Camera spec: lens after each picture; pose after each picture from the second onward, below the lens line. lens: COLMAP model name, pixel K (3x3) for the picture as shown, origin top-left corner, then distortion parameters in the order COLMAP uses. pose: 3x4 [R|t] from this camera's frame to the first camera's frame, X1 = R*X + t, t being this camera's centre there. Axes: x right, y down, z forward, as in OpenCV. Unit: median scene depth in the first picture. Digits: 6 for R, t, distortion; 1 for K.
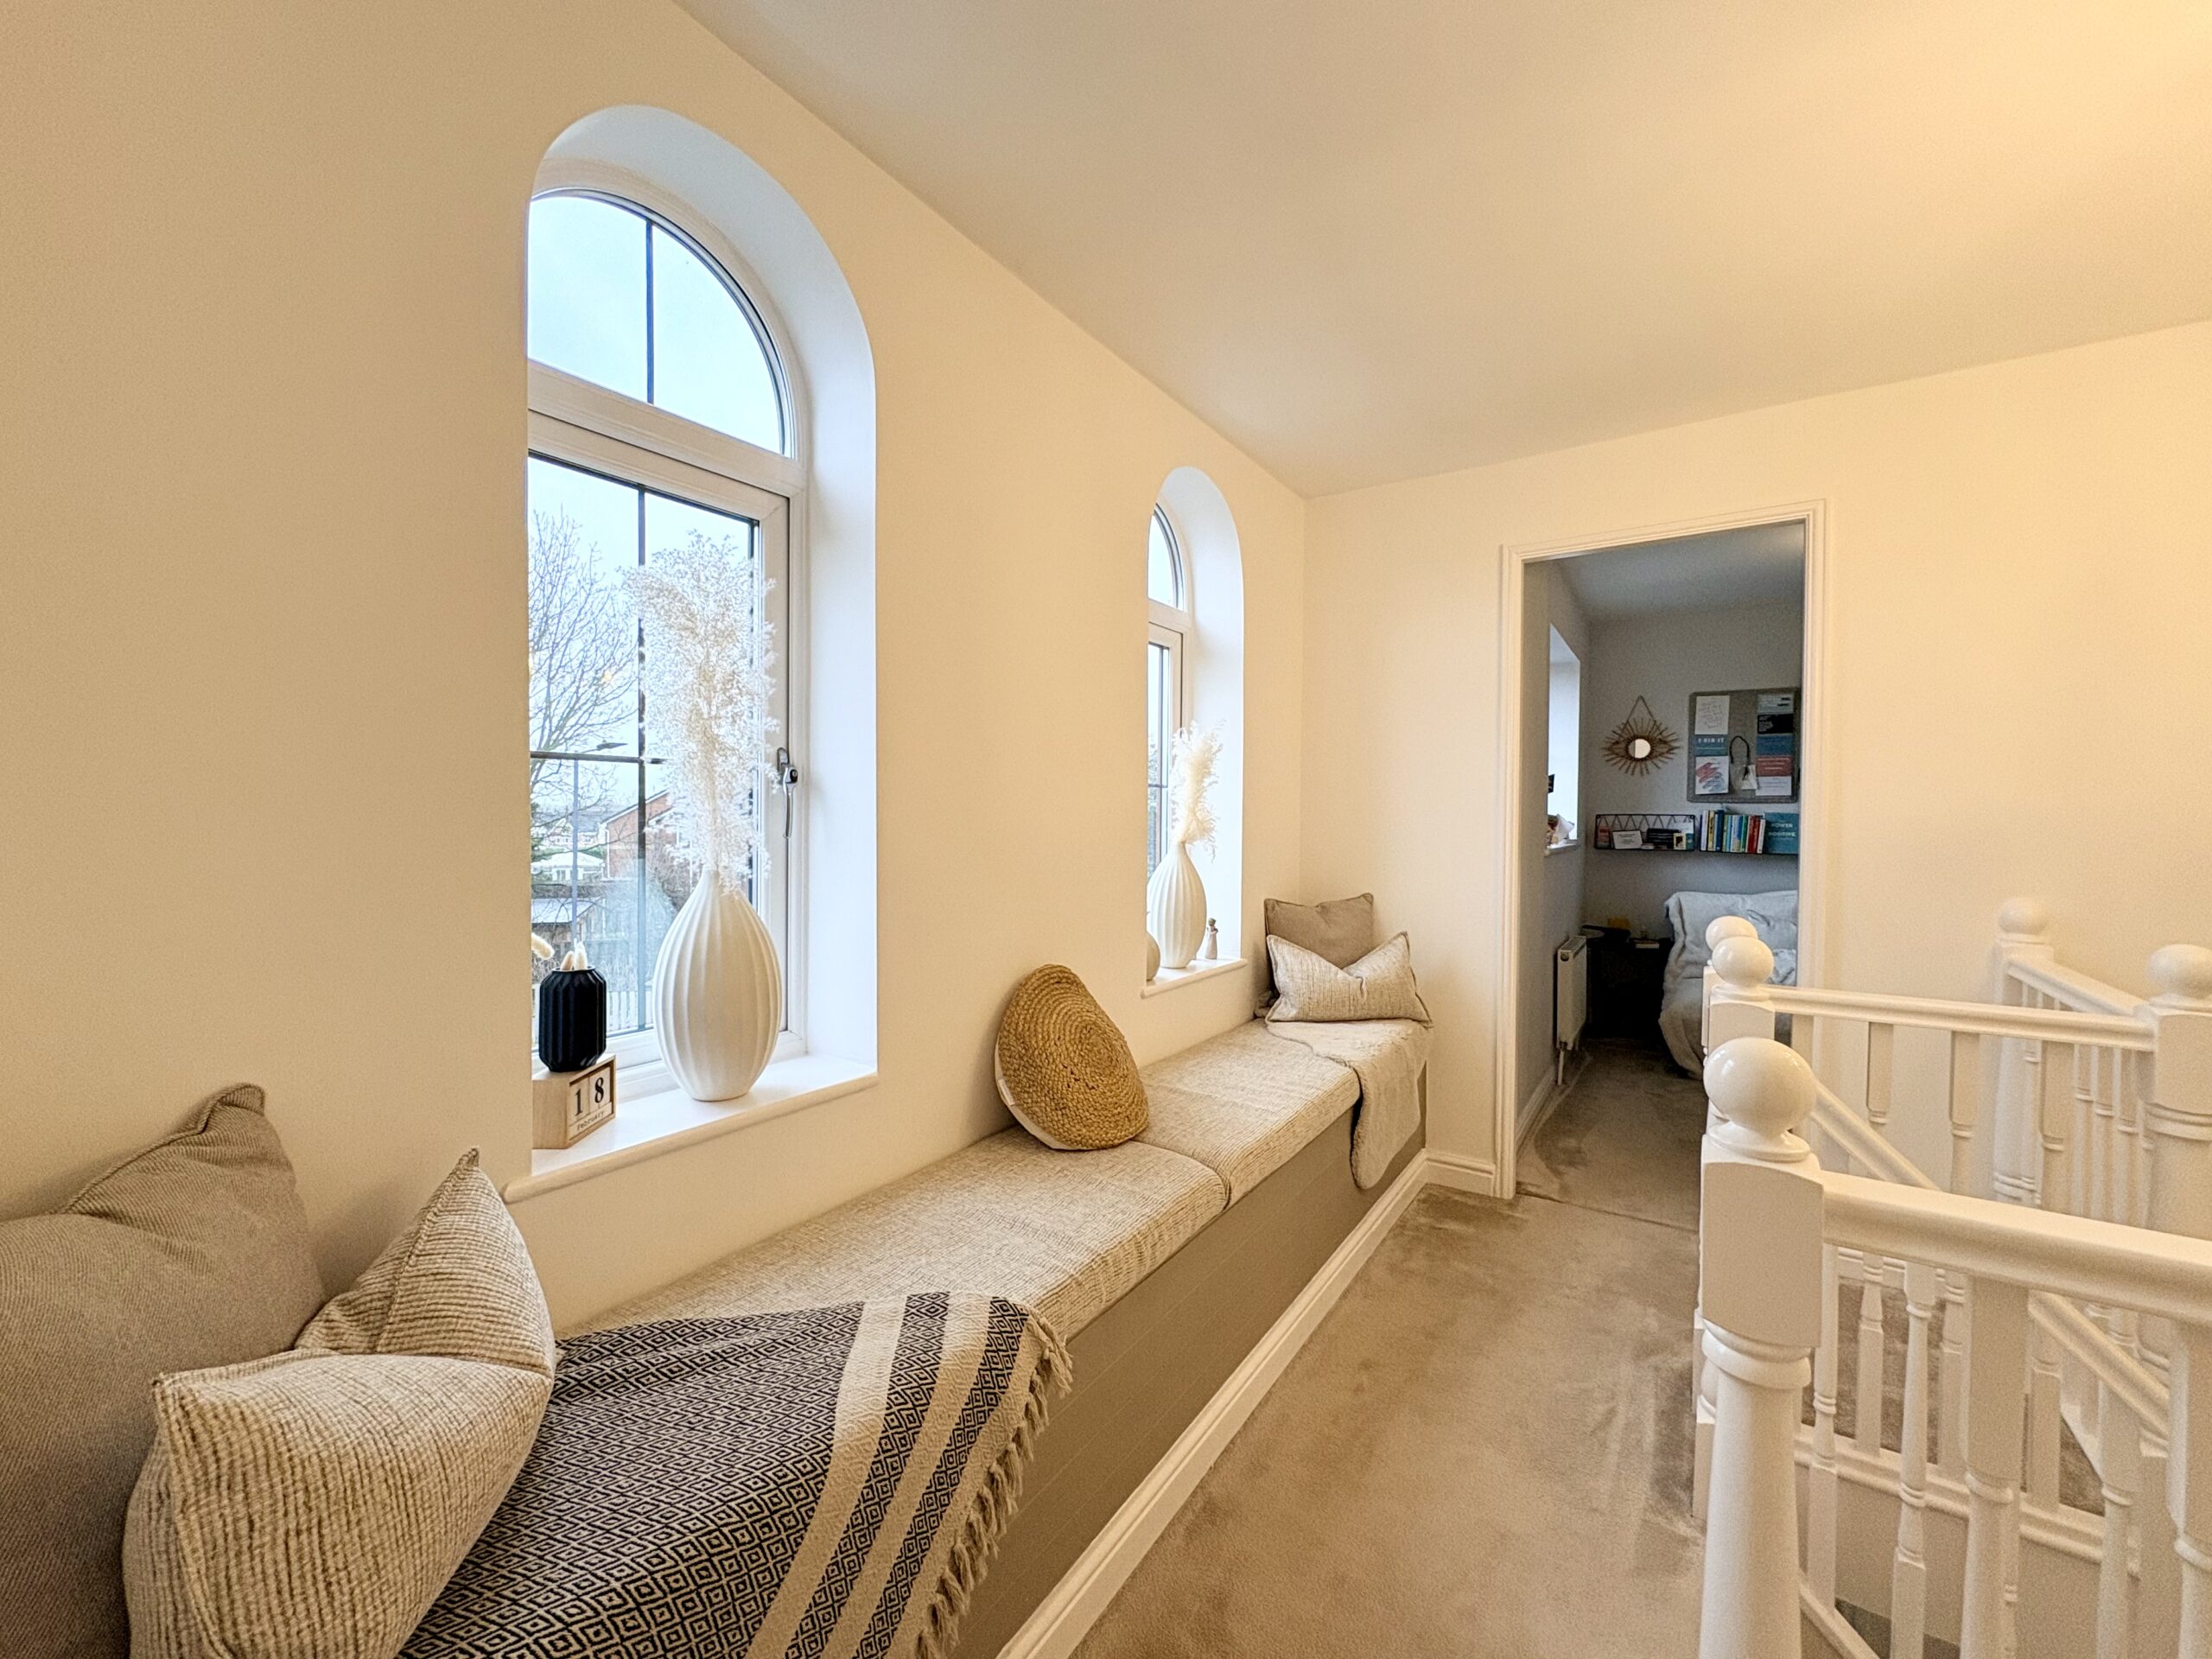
lens RADIAL K [[875.9, 0, 1106.6], [0, 875.9, 829.1], [0, 0, 1]] dist [0.000472, -0.000073]
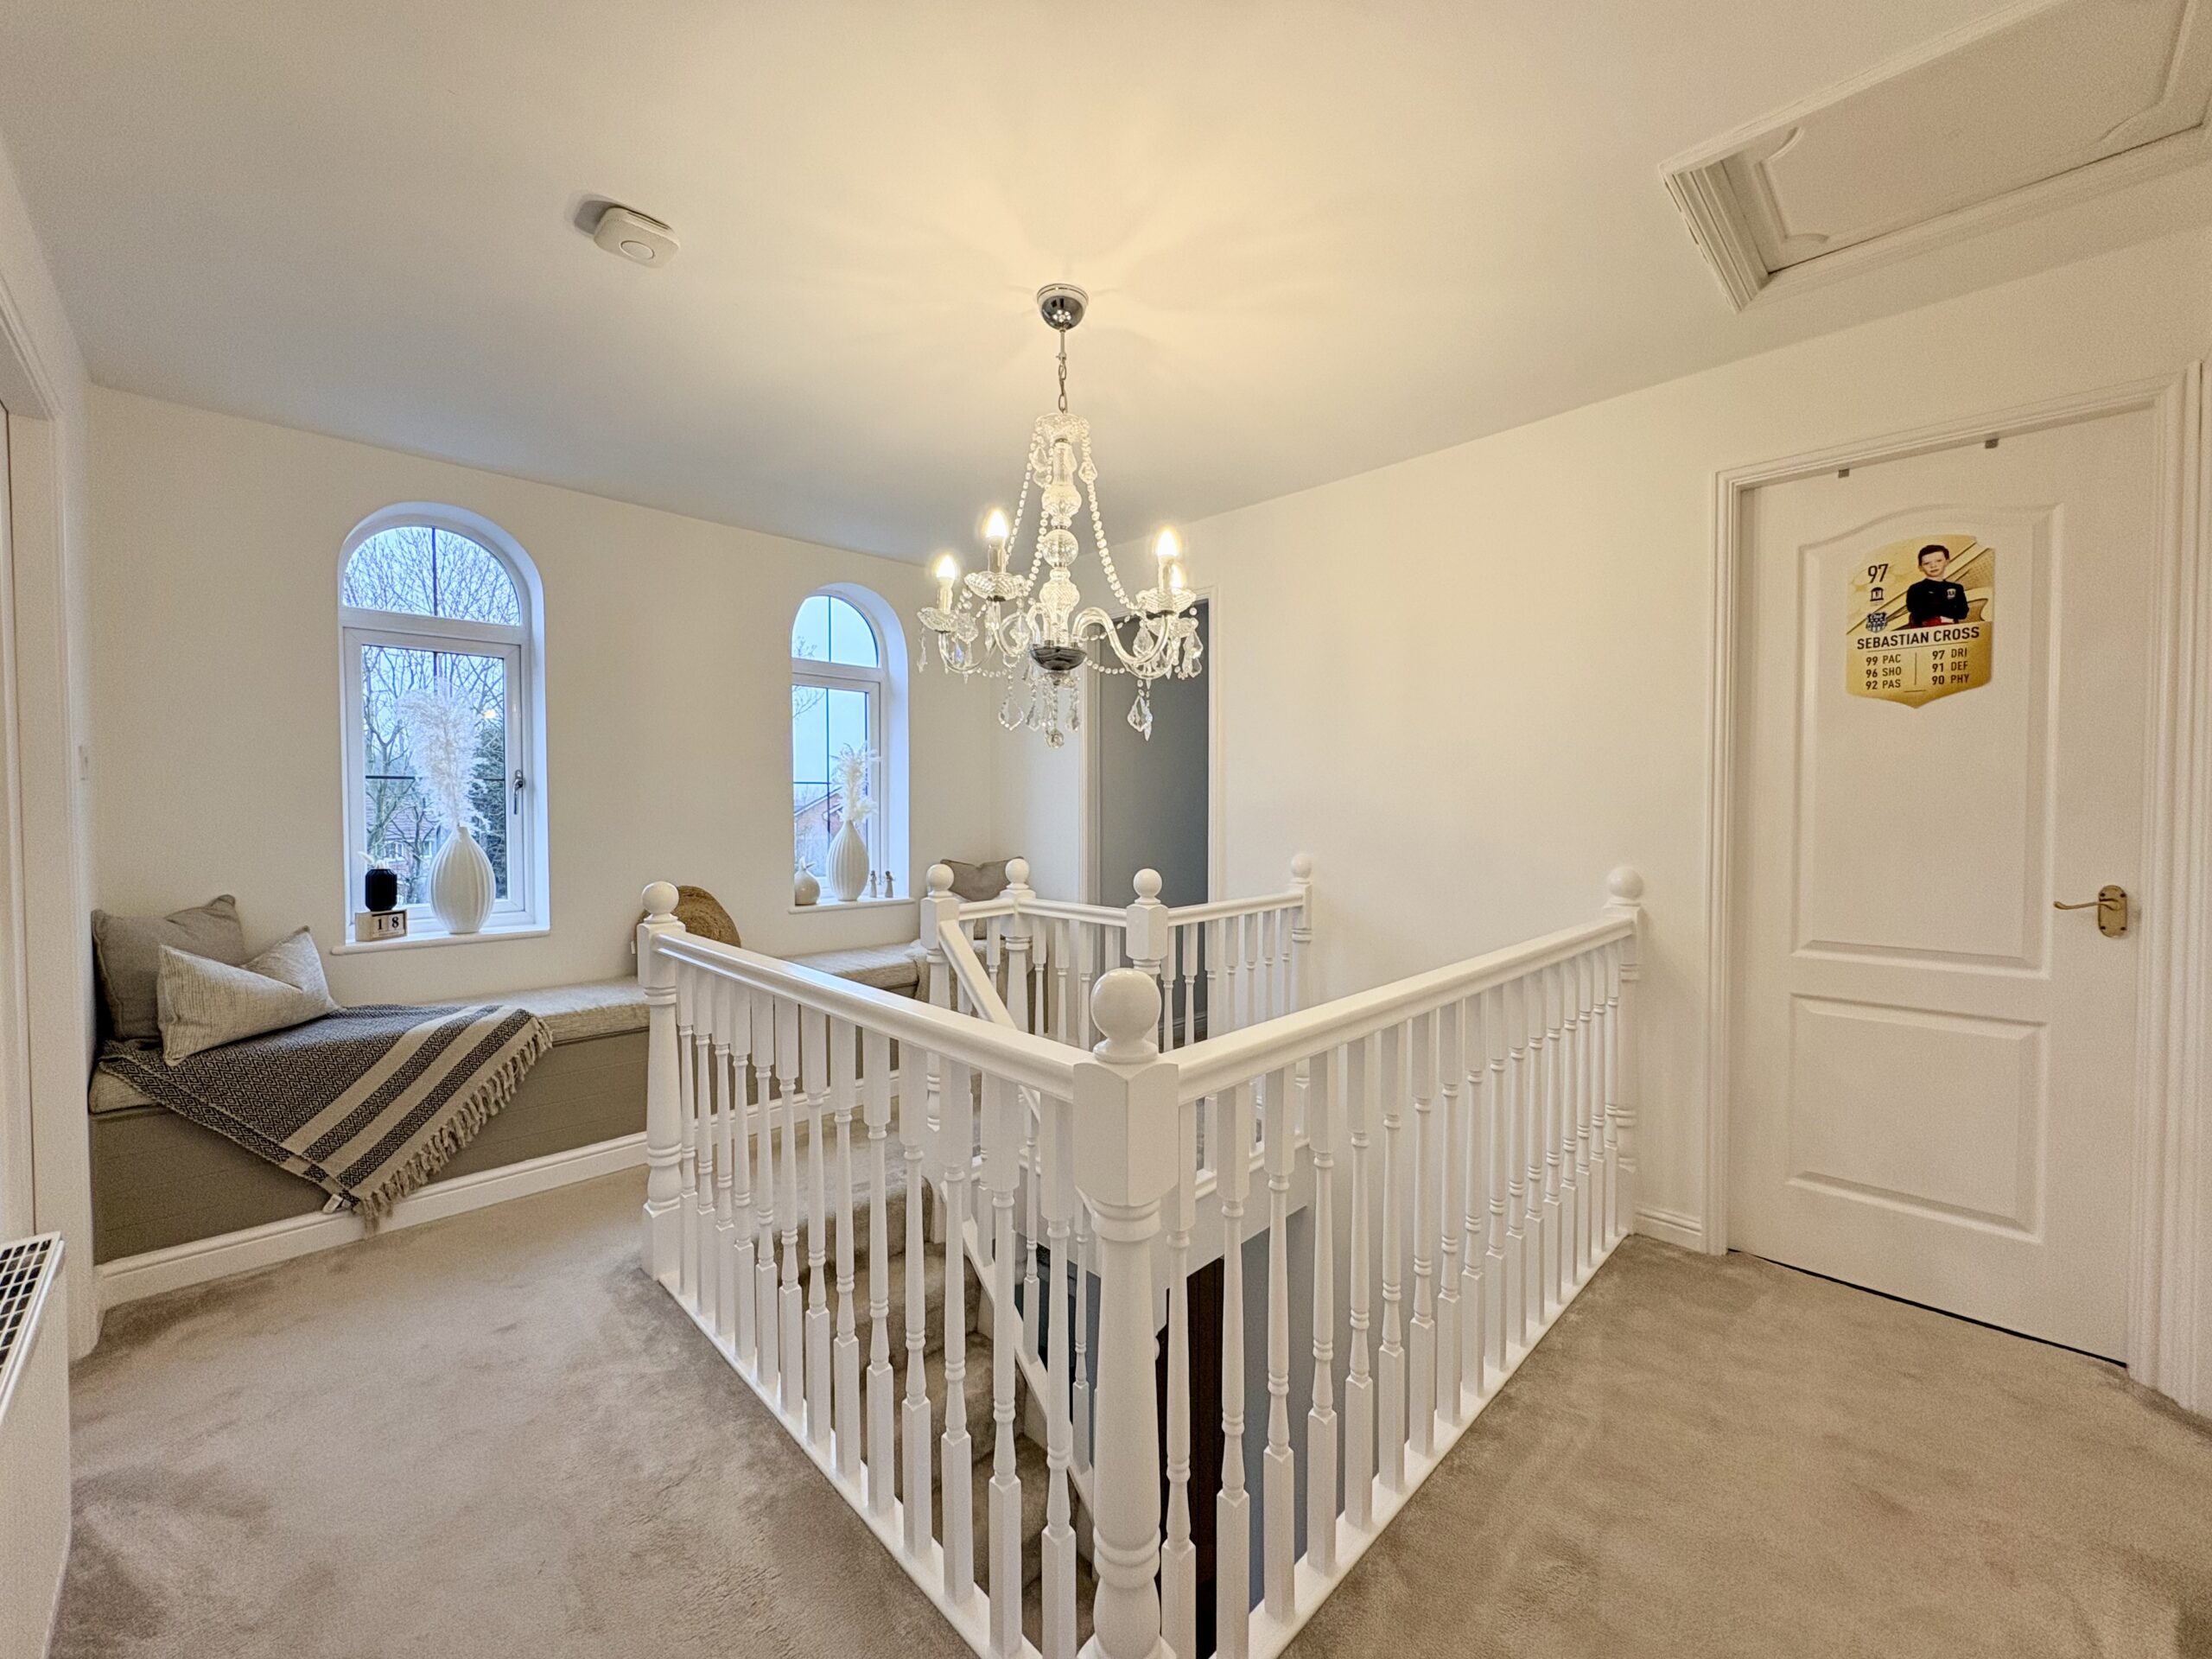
lens RADIAL K [[875.9, 0, 1106.6], [0, 875.9, 829.1], [0, 0, 1]] dist [0.000472, -0.000073]
pose [[0.980736, -0.001647, -0.195330, 0.655973], [0.003447, 0.999955, 0.008878, 0.014148], [0.195306, -0.009381, 0.980697, -0.345493]]
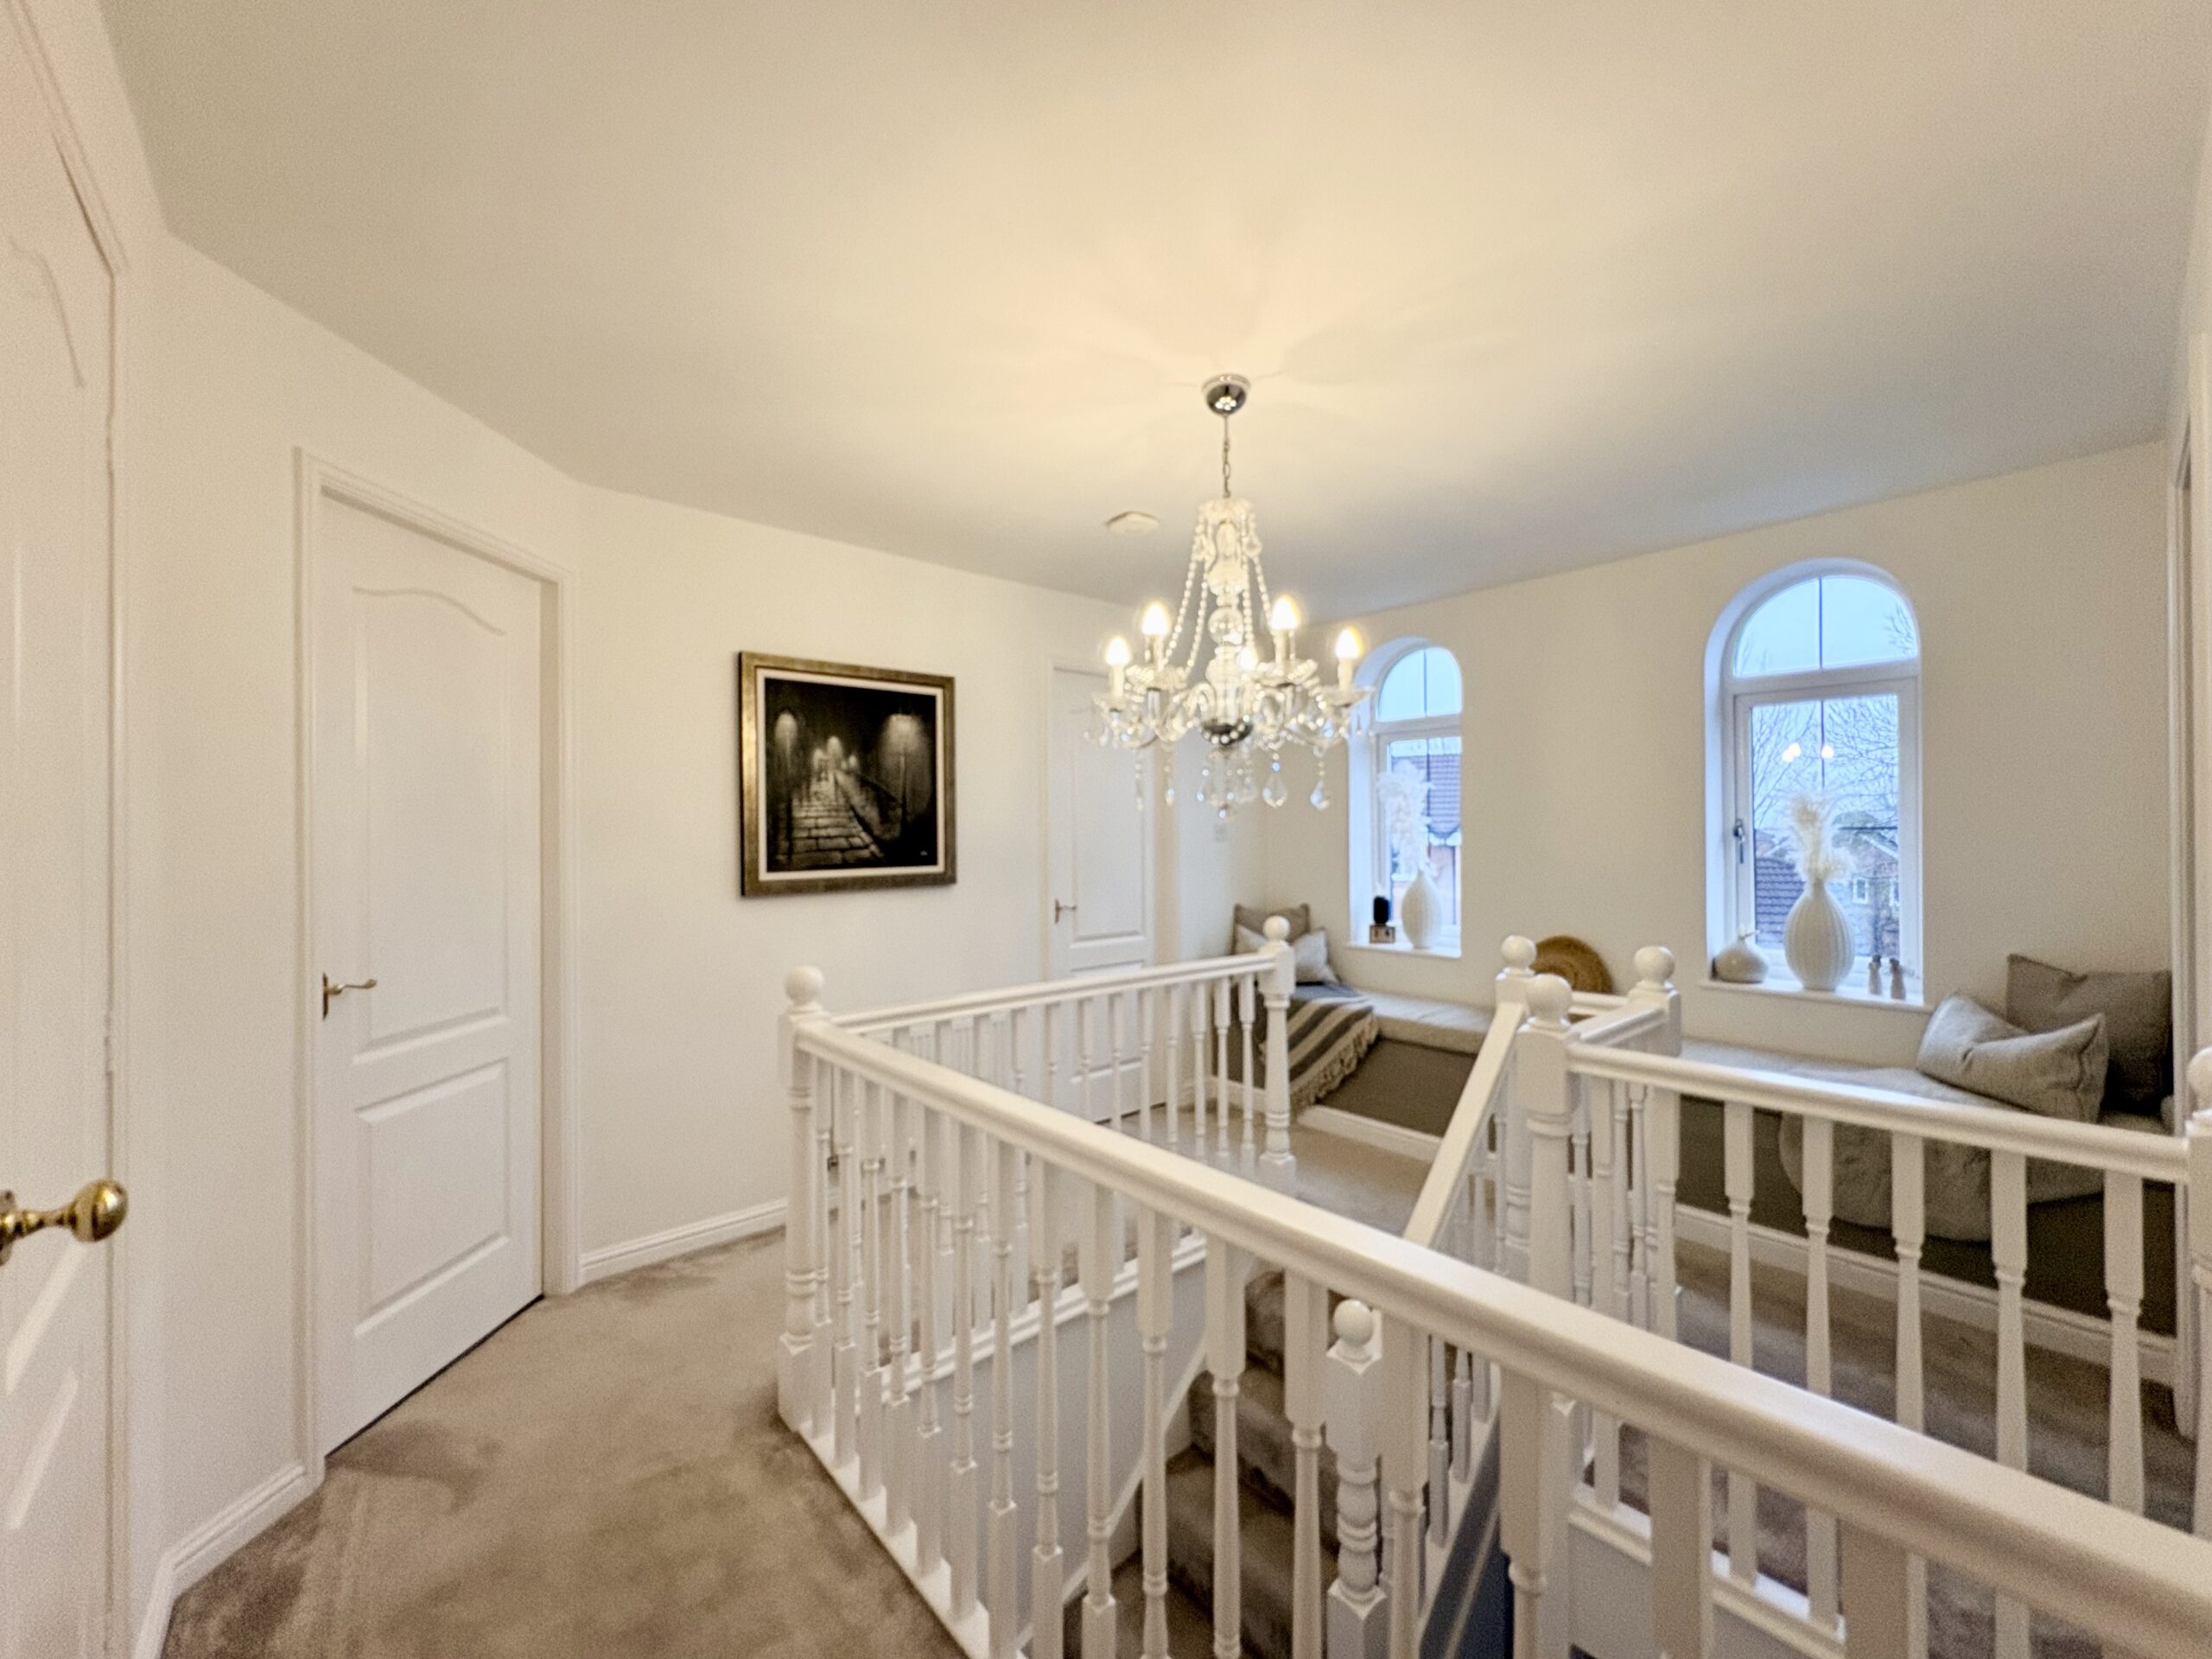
lens RADIAL K [[875.9, 0, 1106.6], [0, 875.9, 829.1], [0, 0, 1]] dist [0.000472, -0.000073]
pose [[-0.264703, -0.022418, -0.964070, 1.115640], [-0.023634, 0.999580, -0.016754, -0.007752], [0.964040, 0.018350, -0.265121, 0.318239]]
